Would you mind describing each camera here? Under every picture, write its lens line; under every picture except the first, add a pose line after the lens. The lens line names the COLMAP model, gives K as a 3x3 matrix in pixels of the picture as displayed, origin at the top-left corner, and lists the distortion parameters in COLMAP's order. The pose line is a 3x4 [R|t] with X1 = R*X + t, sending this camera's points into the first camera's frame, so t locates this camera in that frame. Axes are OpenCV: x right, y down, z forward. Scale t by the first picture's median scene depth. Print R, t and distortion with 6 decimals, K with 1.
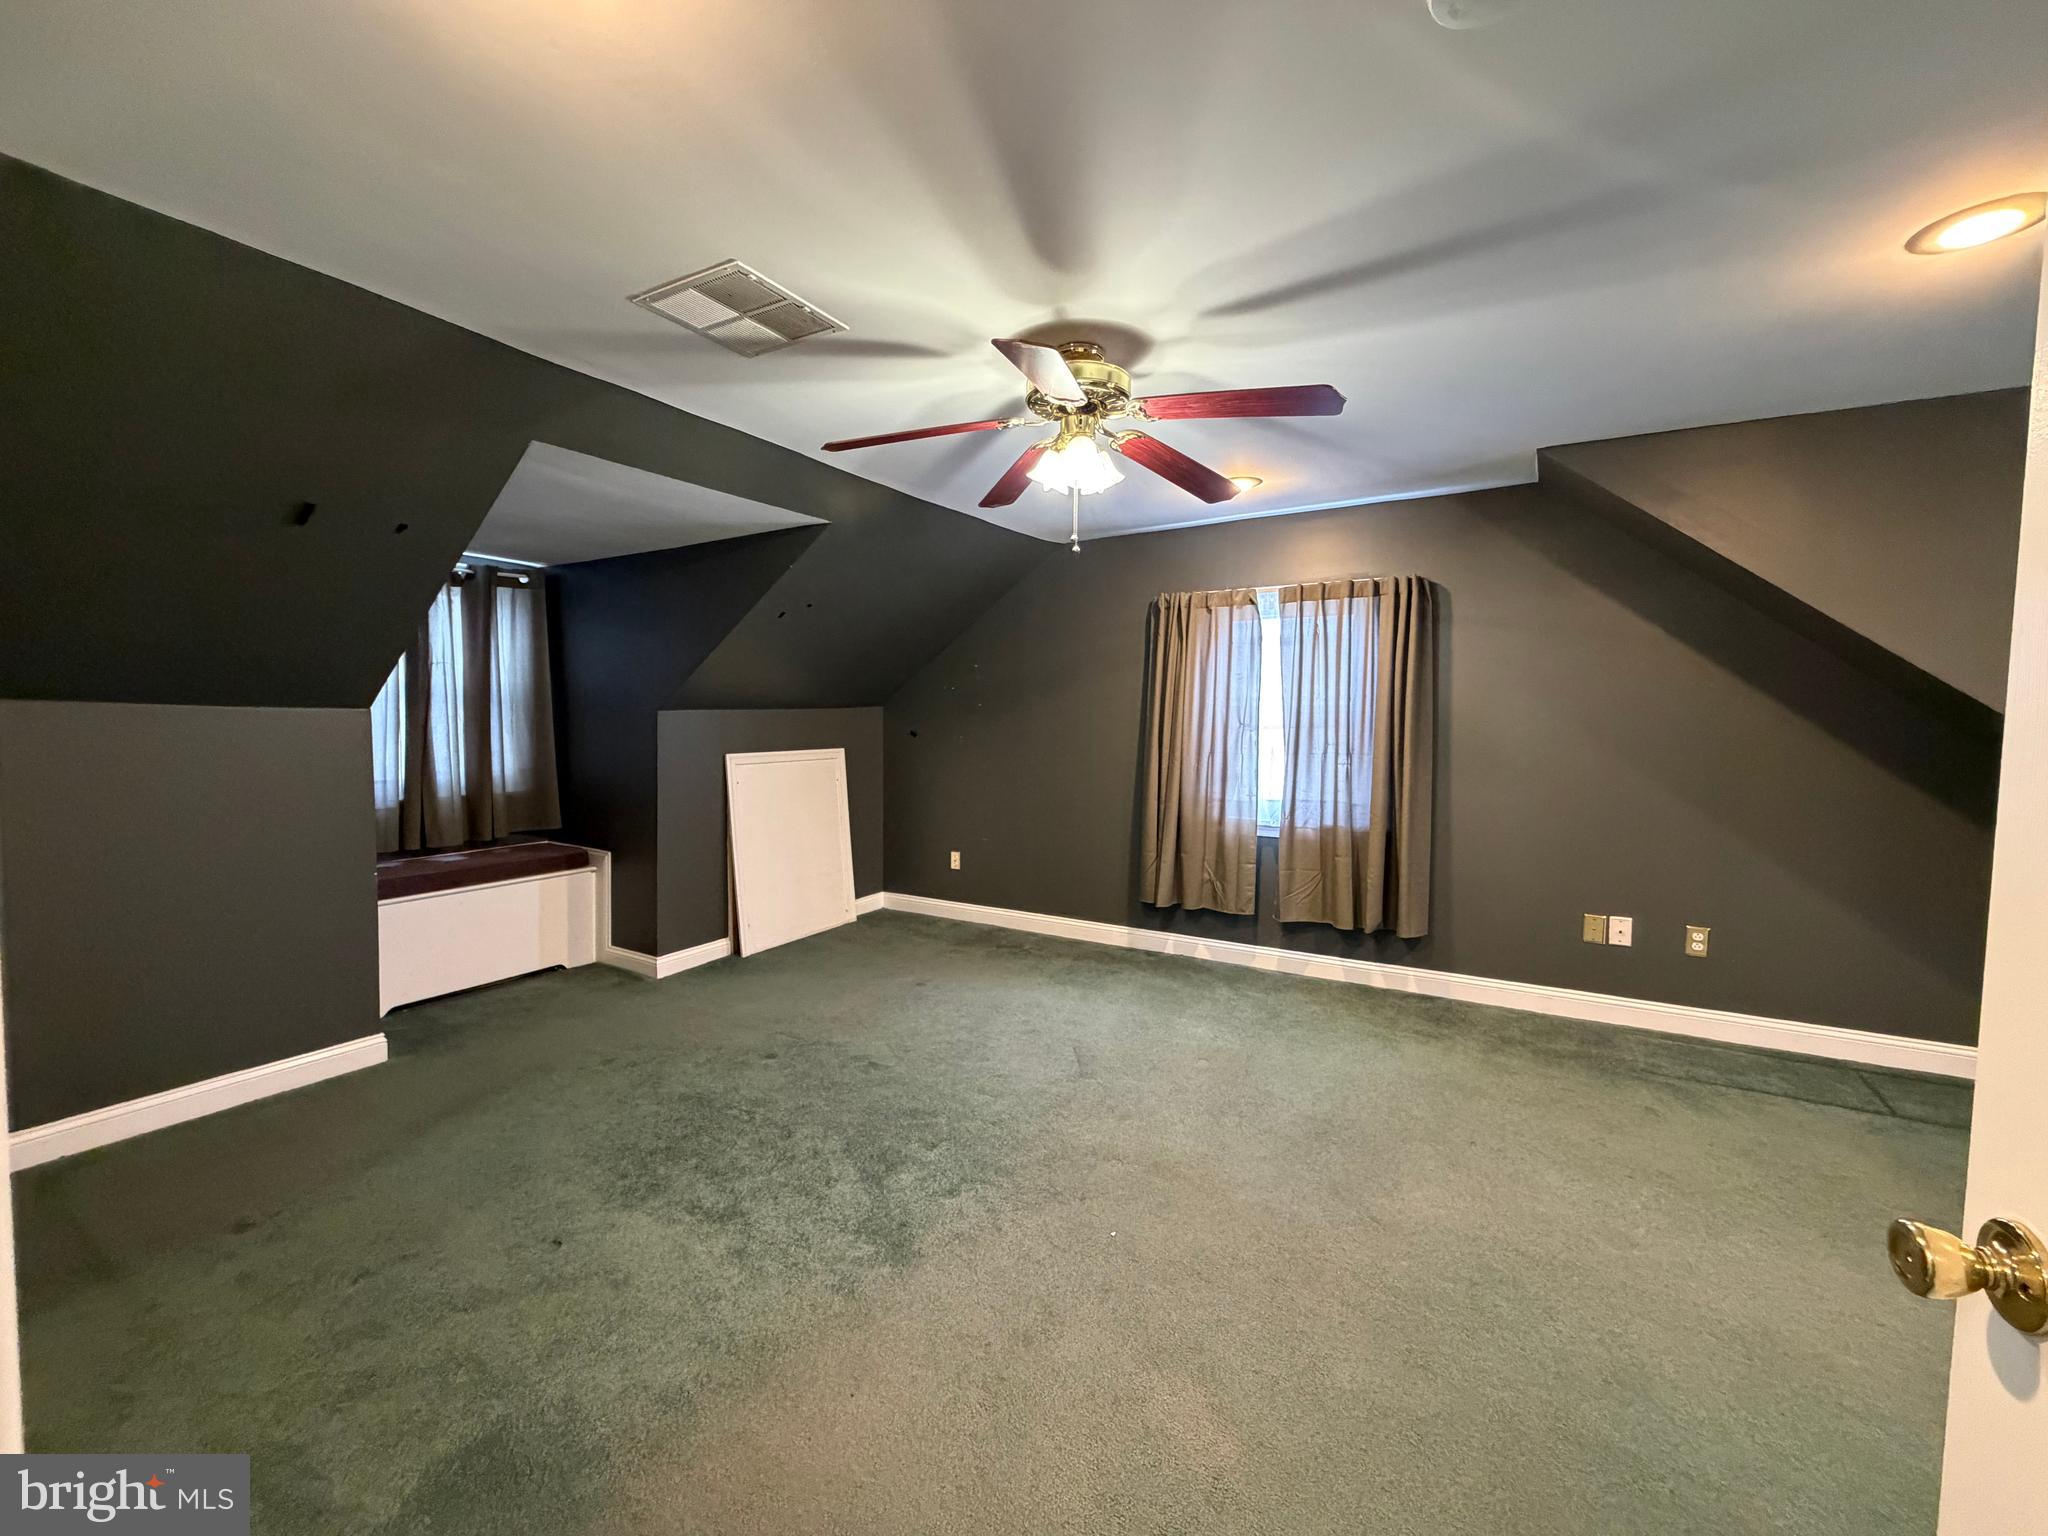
lens RADIAL K [[815.4, 0, 1031.1], [0, 815.4, 769.2], [0, 0, 1]] dist [-0.000090, 0.000157]
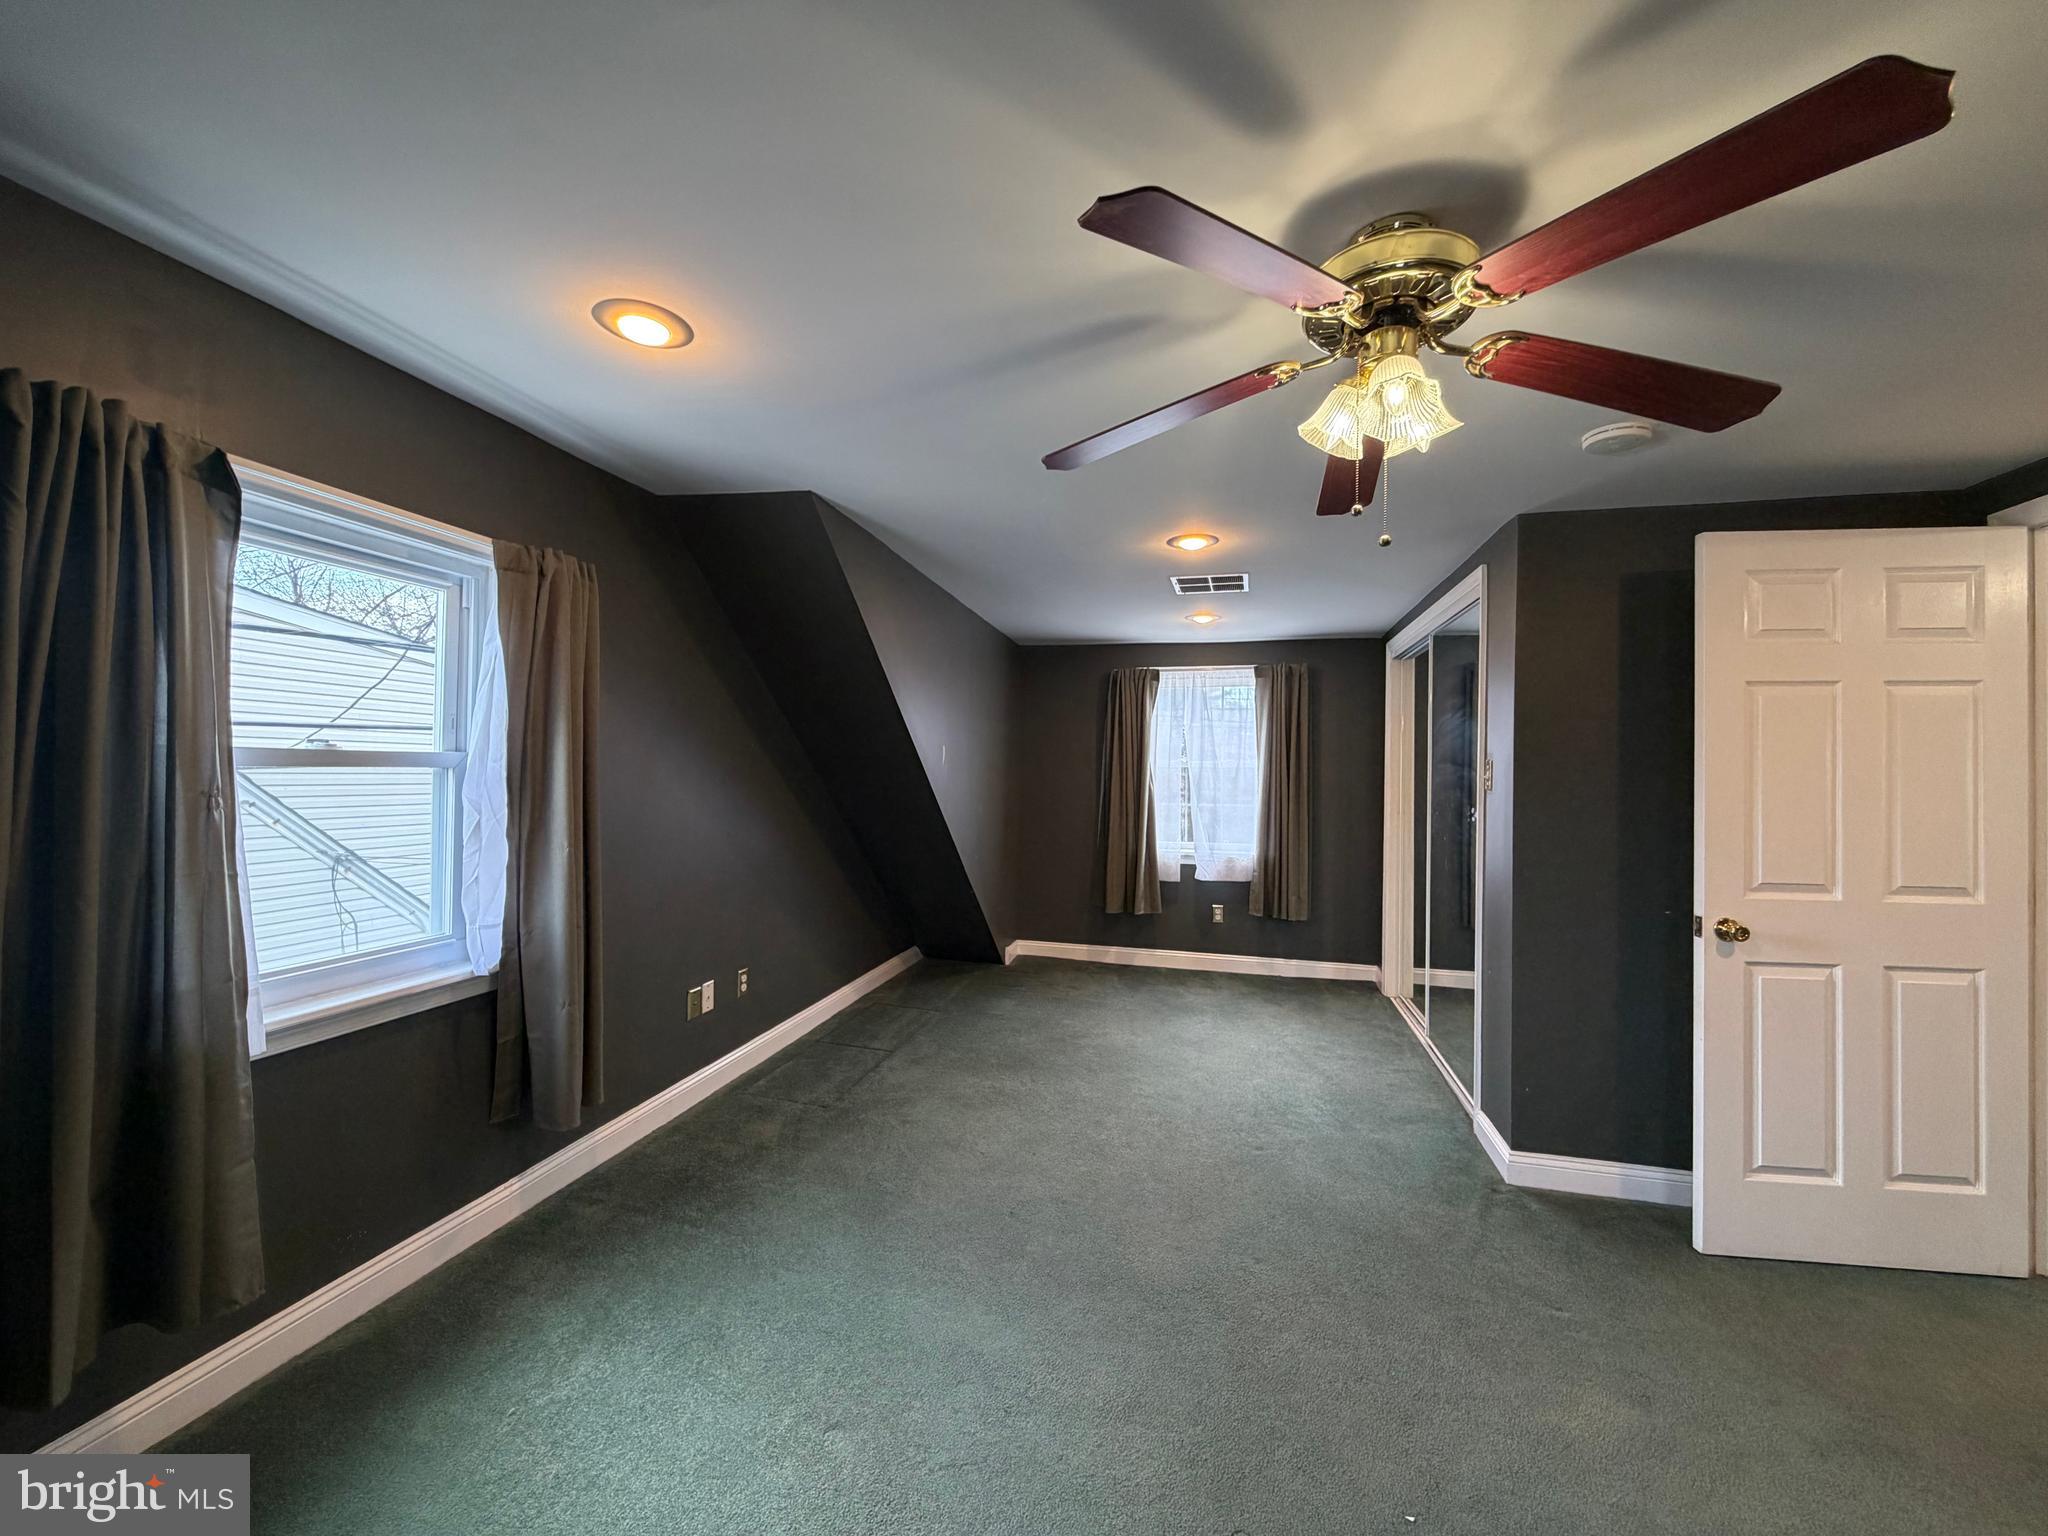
lens RADIAL K [[815.4, 0, 1028.0], [0, 815.4, 765.3], [0, 0, 1]] dist [-0.000090, 0.000157]
pose [[-0.265169, -0.004979, 0.964189, -0.329042], [0.051181, 0.998504, 0.019232, -0.078962], [-0.962843, 0.054448, -0.264518, 0.982656]]
